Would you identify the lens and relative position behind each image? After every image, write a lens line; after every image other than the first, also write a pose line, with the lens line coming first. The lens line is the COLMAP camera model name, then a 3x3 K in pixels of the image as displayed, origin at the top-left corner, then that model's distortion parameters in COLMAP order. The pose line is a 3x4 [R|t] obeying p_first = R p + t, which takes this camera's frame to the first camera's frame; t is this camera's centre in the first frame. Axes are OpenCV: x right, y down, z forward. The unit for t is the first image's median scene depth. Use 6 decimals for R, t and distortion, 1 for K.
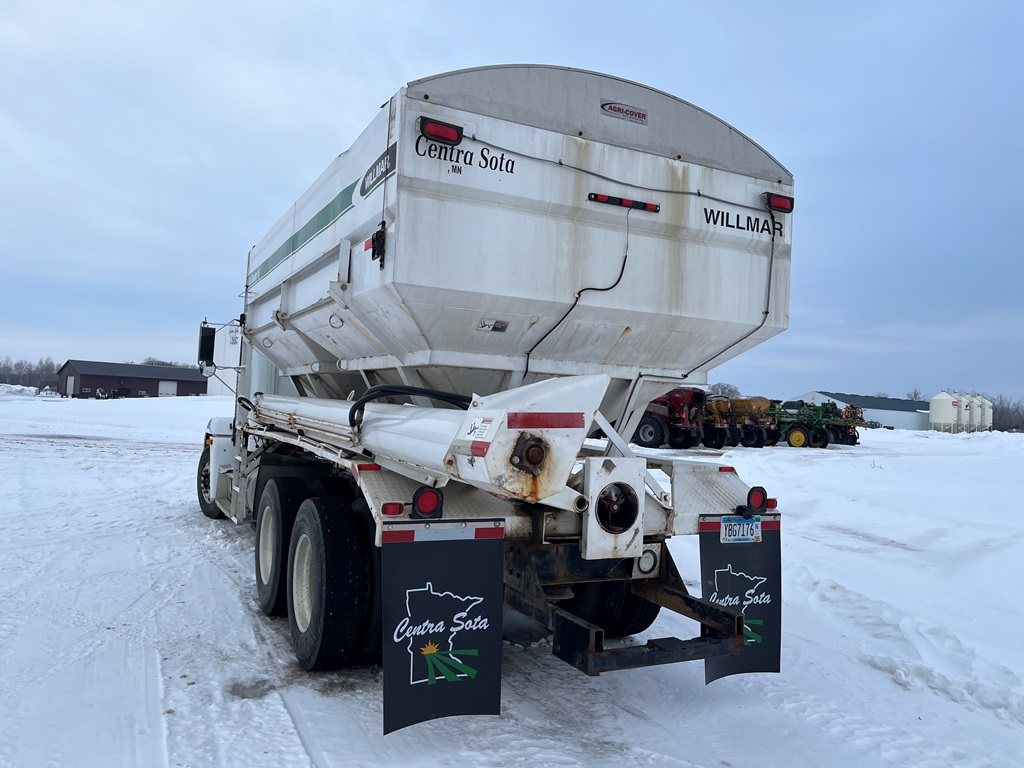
lens RADIAL K [[790.2, 0, 530.5], [0, 790.2, 383.1], [0, 0, 1]] dist [0.071471, -0.086204]
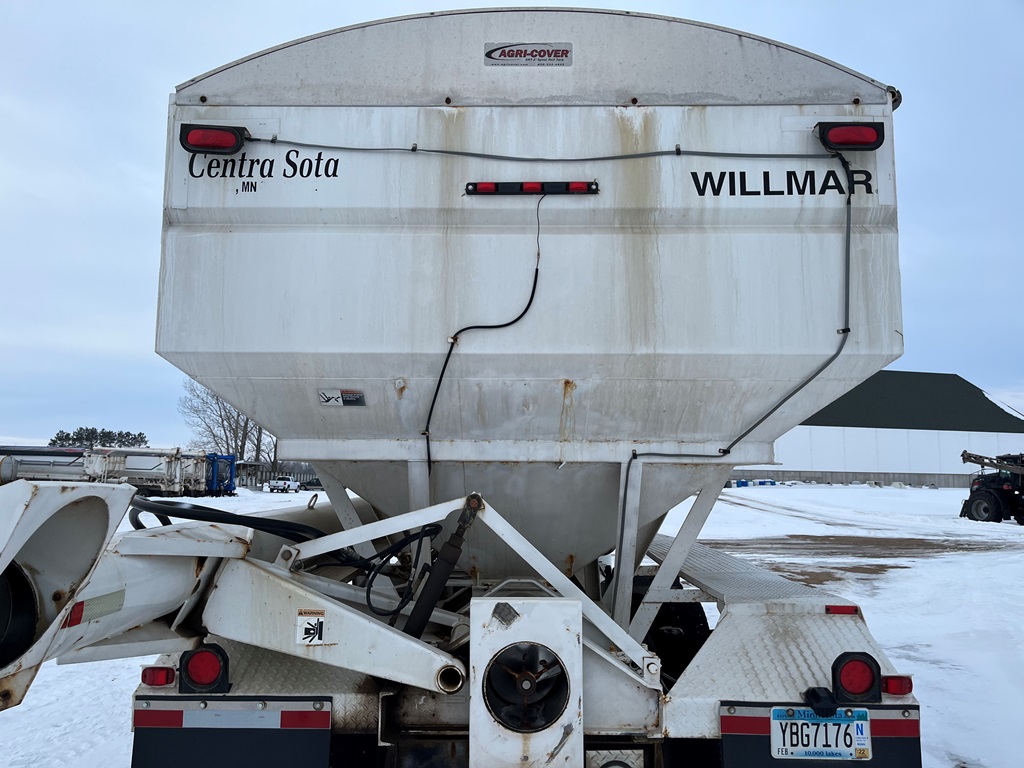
lens RADIAL K [[790.2, 0, 530.5], [0, 790.2, 383.1], [0, 0, 1]] dist [0.071471, -0.086204]
pose [[0.878160, -0.097585, -0.468308, 0.398916], [0.050781, 0.992457, -0.111583, -0.000583], [0.475664, 0.074206, 0.876491, 0.449020]]
